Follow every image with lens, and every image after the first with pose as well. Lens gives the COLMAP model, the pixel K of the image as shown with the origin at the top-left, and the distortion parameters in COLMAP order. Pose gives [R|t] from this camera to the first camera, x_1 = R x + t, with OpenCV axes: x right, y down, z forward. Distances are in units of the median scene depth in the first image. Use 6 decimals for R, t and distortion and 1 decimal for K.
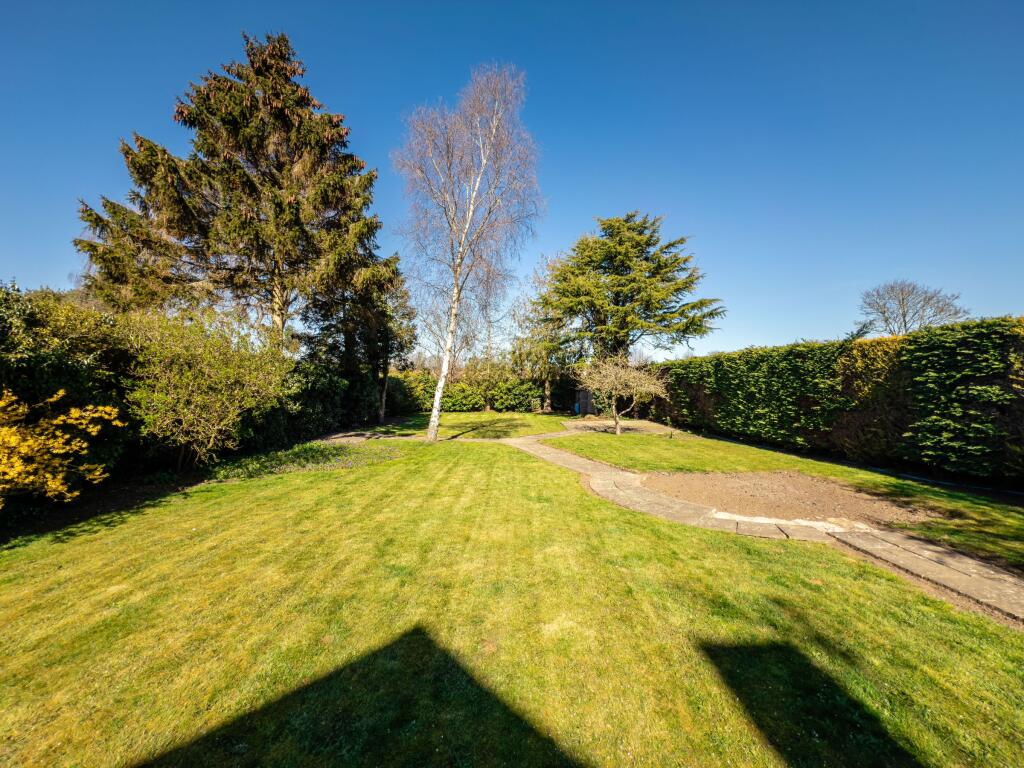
lens RADIAL K [[410.2, 0, 509.7], [0, 410.2, 379.3], [0, 0, 1]] dist [-0.005804, -0.000570]
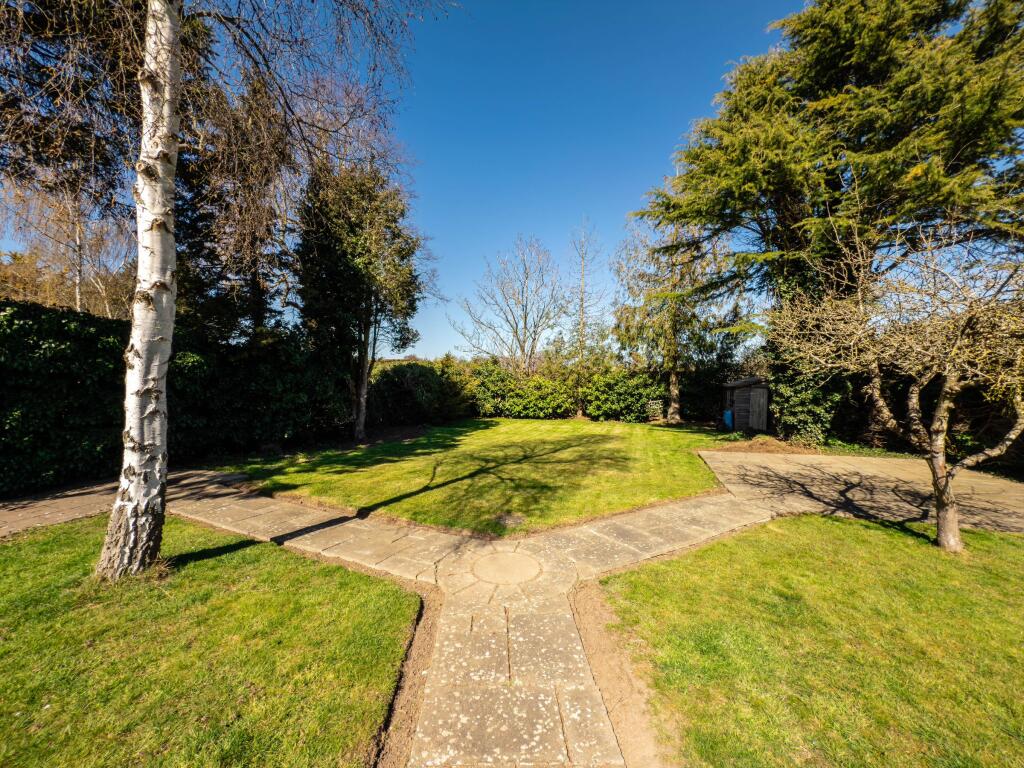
lens RADIAL K [[410.2, 0, 521.1], [0, 410.2, 380.6], [0, 0, 1]] dist [-0.005804, -0.000570]
pose [[0.961478, 0.000208, -0.274881, 0.041184], [0.000921, 0.999992, 0.003979, 0.014278], [0.274879, -0.004079, 0.961470, 0.353772]]
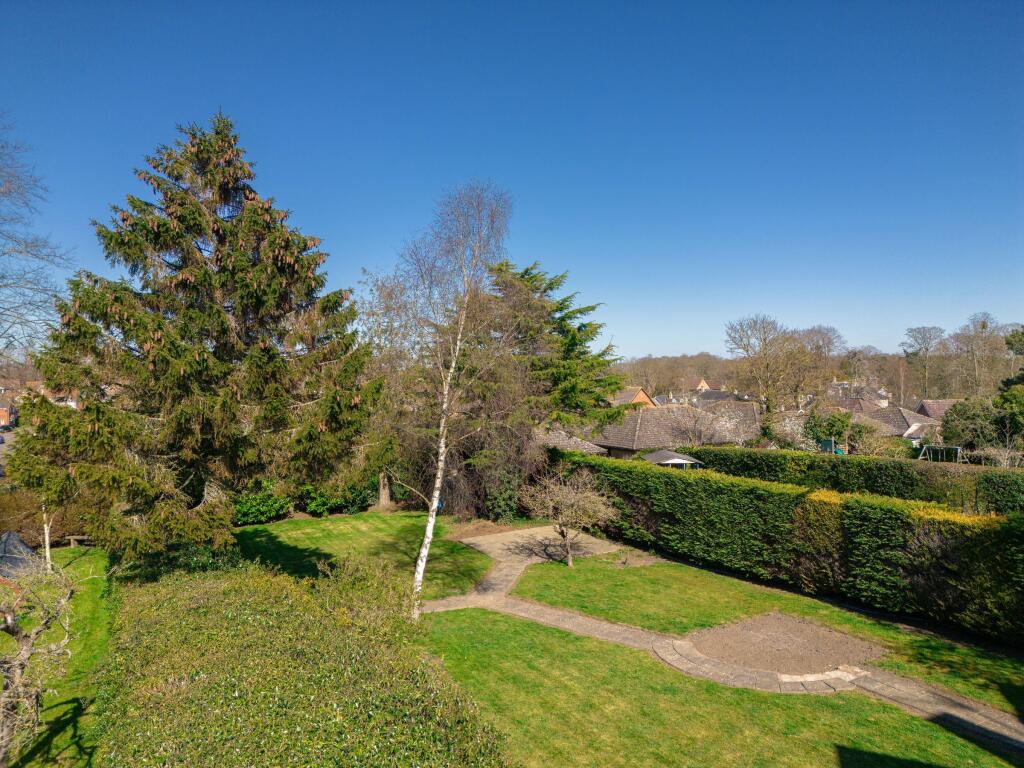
lens RADIAL K [[721.6, 0, 513.6], [0, 721.6, 387.3], [0, 0, 1]] dist [0.022895, -0.003410]
pose [[0.883396, -0.034912, 0.467324, -0.282175], [0.025679, 0.999329, 0.026115, -0.148185], [-0.467922, -0.011069, 0.883700, -0.154173]]
